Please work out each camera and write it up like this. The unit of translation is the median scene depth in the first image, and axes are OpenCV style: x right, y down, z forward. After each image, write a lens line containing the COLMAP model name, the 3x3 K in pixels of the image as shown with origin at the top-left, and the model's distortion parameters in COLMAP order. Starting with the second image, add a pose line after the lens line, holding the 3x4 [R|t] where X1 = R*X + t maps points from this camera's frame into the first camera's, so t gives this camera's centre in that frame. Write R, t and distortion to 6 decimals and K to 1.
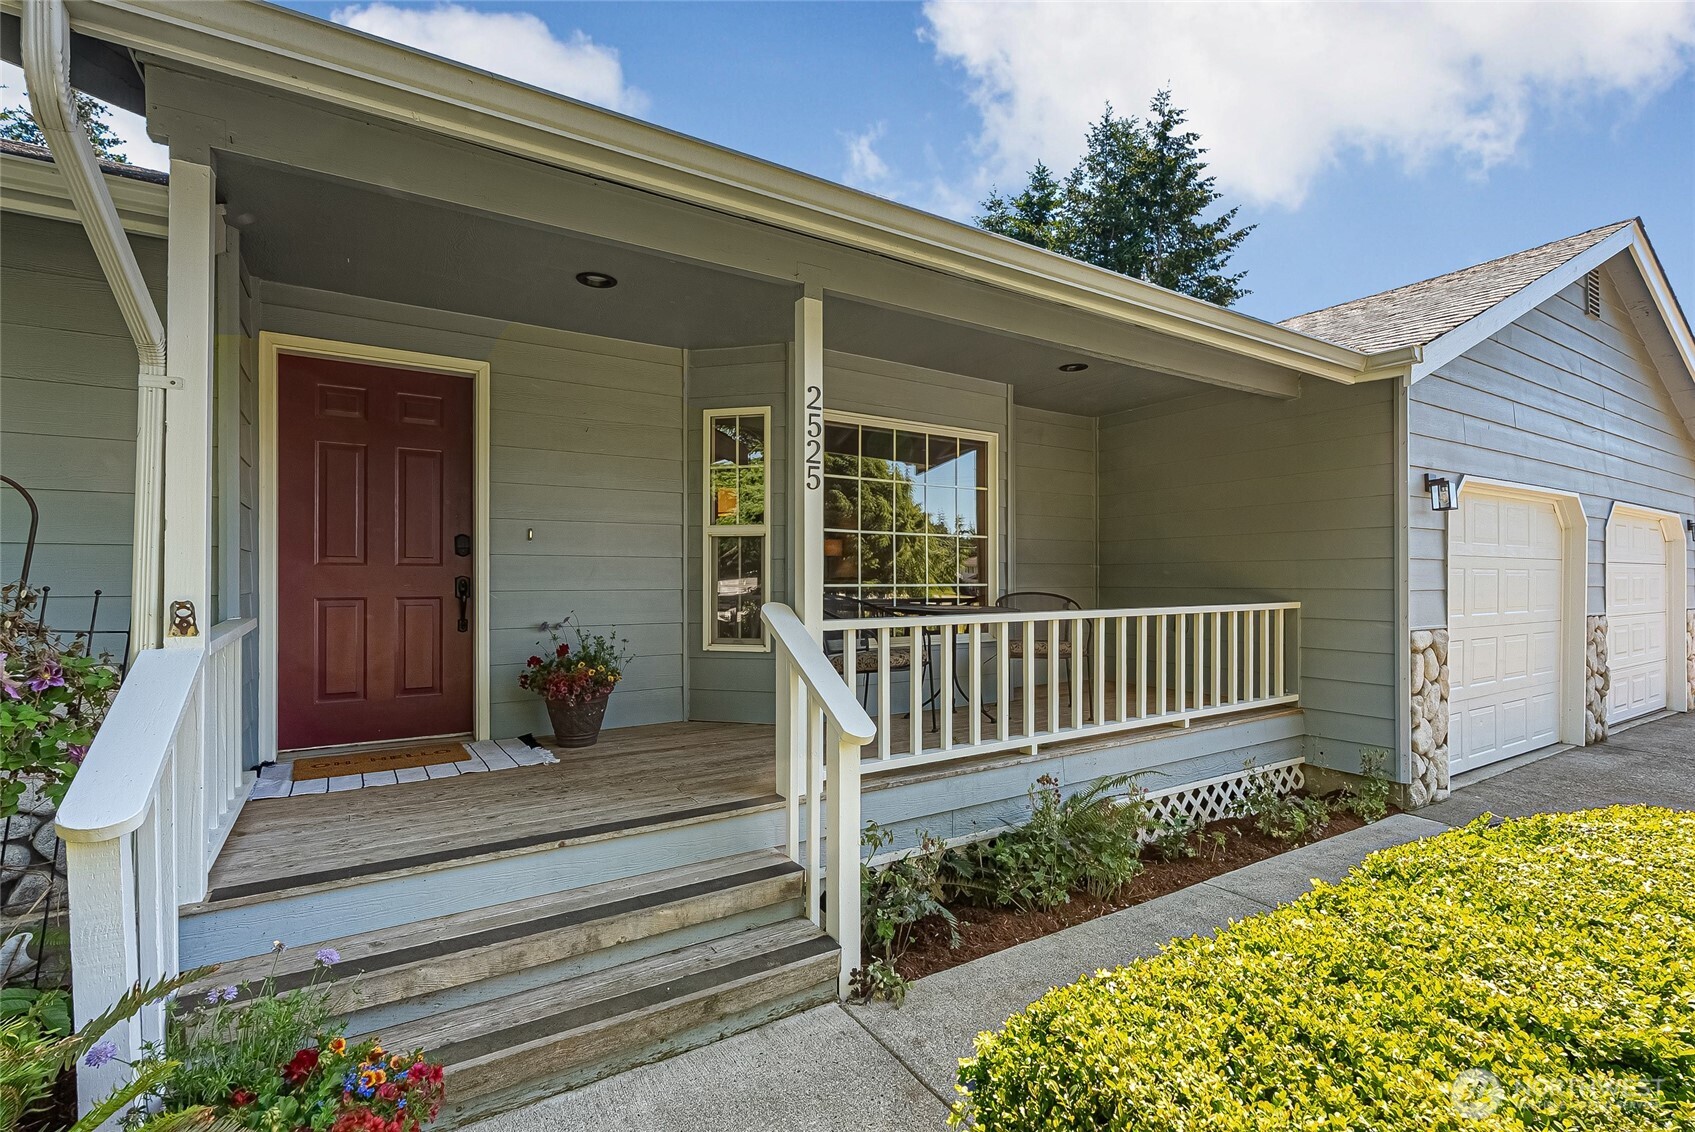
lens RADIAL K [[774.4, 0, 853.5], [0, 774.4, 570.8], [0, 0, 1]] dist [0.001325, 0.000158]
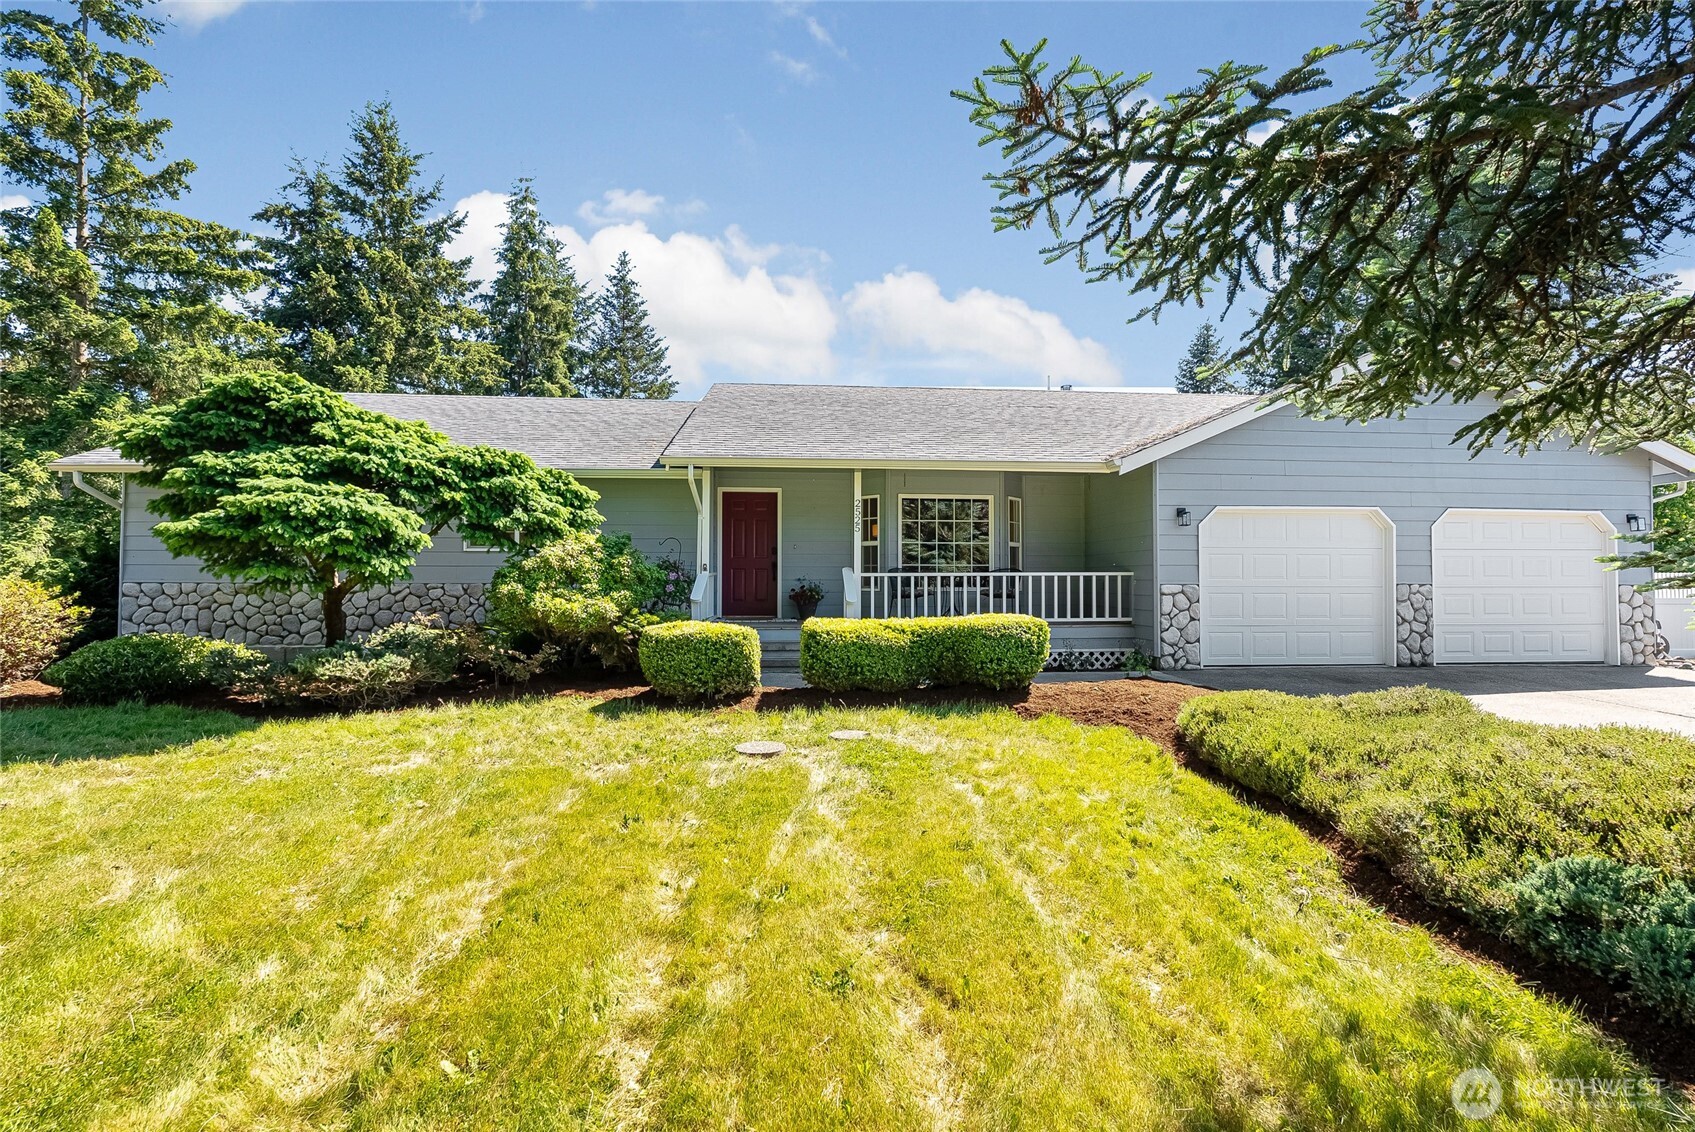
lens RADIAL K [[774.4, 0, 846.9], [0, 774.4, 568.6], [0, 0, 1]] dist [0.001325, 0.000158]
pose [[0.883291, -0.006972, -0.468773, 1.039189], [0.003800, 0.999963, -0.007713, 0.052878], [0.468809, 0.005032, 0.883285, -1.359276]]
